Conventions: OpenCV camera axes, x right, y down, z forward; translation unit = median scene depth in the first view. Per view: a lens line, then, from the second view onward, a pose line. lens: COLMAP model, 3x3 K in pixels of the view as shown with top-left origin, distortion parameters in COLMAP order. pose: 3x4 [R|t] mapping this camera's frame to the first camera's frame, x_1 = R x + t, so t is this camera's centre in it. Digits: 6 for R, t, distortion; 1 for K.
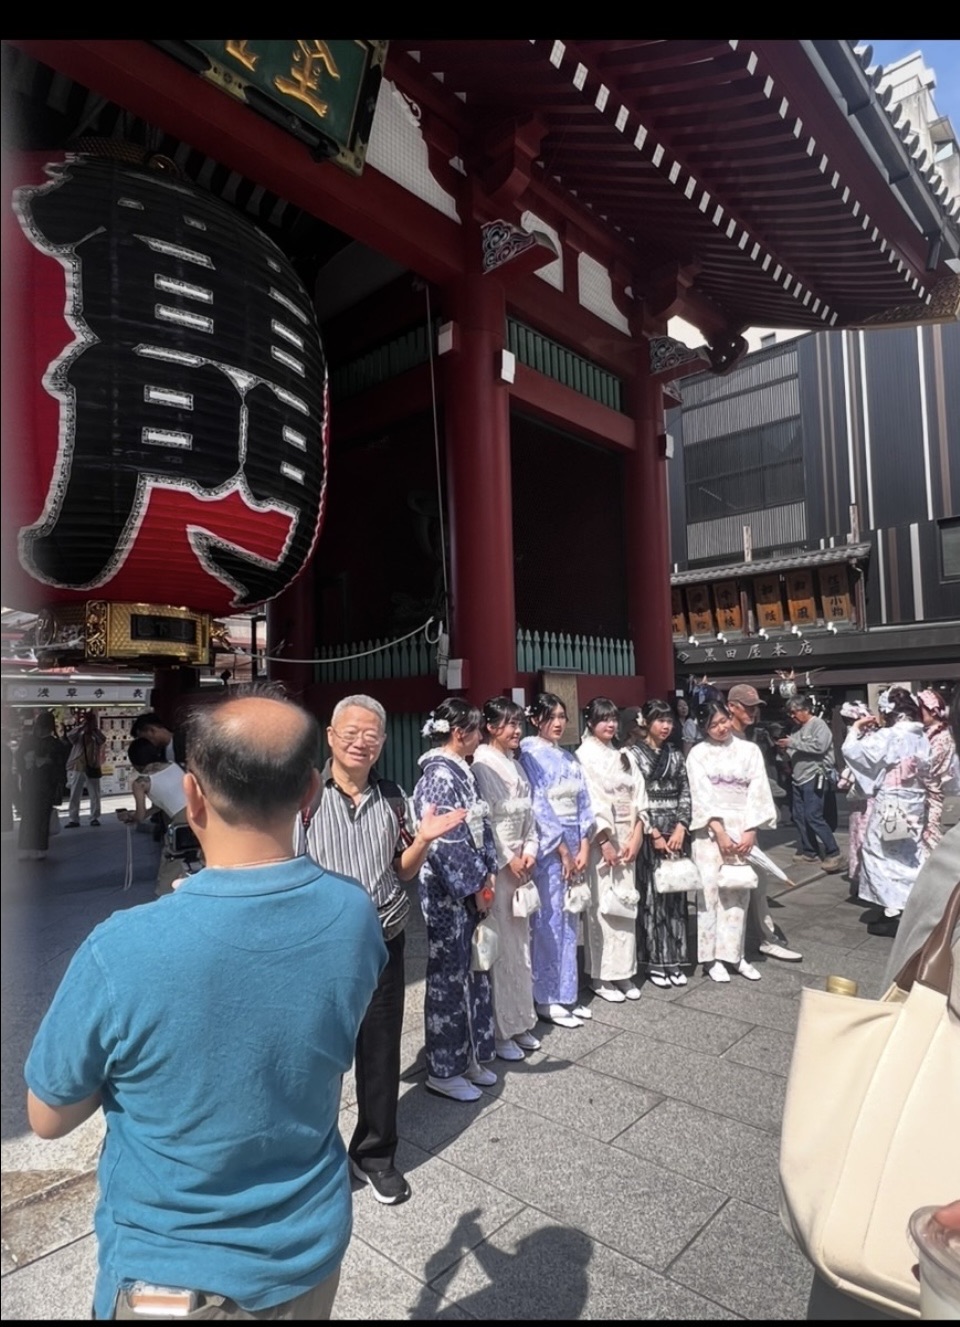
lens RADIAL K [[795.3, 0, 495.5], [0, 795.3, 675.6], [0, 0, 1]] dist [-0.001222, 0.000440]
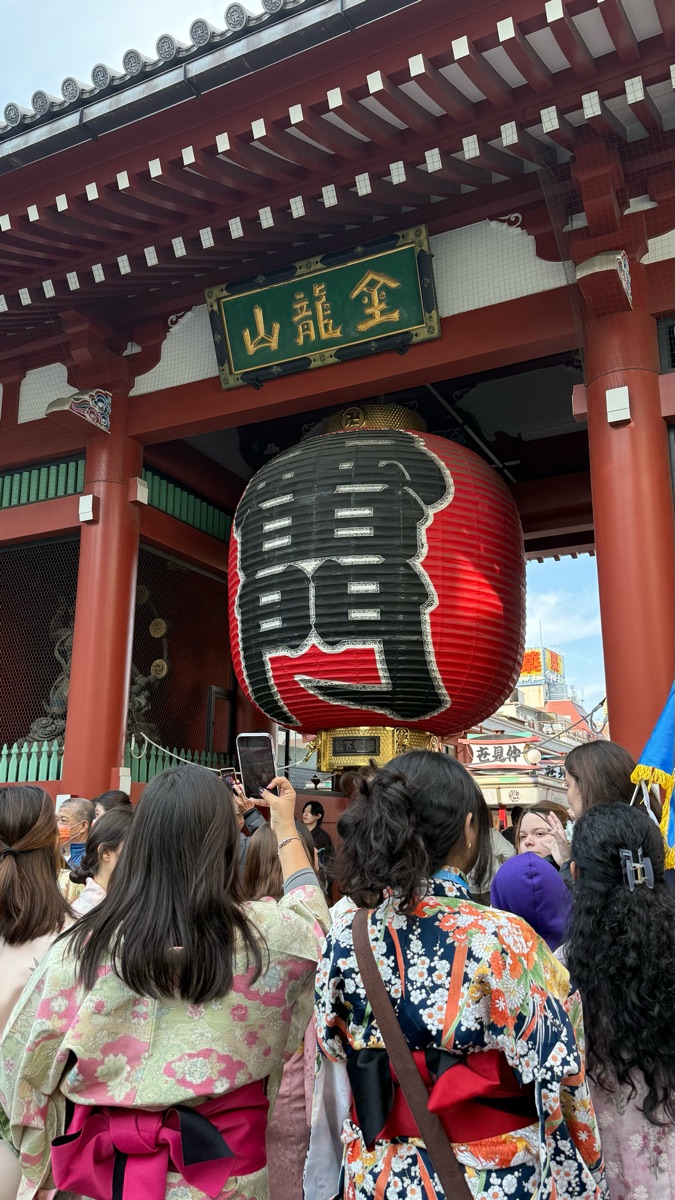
lens RADIAL K [[946.7, 0, 337.5], [0, 946.7, 622.7], [0, 0, 1]] dist [0.062207, -0.000176]
pose [[0.238338, -0.197770, -0.950832, 1.178824], [0.039838, 0.980213, -0.193895, 0.048007], [0.970365, 0.008333, 0.241500, 0.603567]]
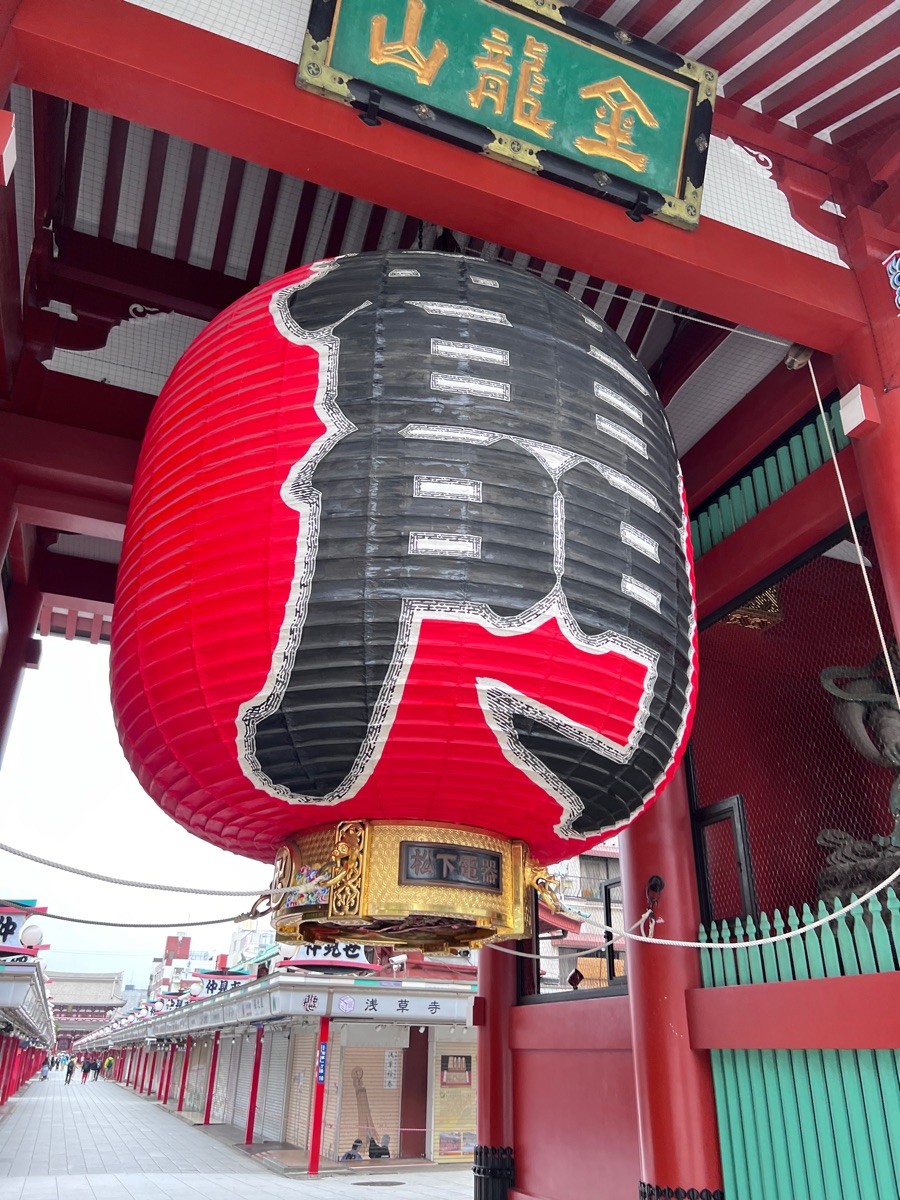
lens RADIAL K [[911.0, 0, 449.4], [0, 911.0, 562.4], [0, 0, 1]] dist [0.090571, 0.000195]
pose [[0.900109, -0.174023, -0.399399, -0.104562], [-0.007647, 0.910306, -0.413865, 0.015393], [0.435597, 0.375578, 0.818044, 0.357522]]
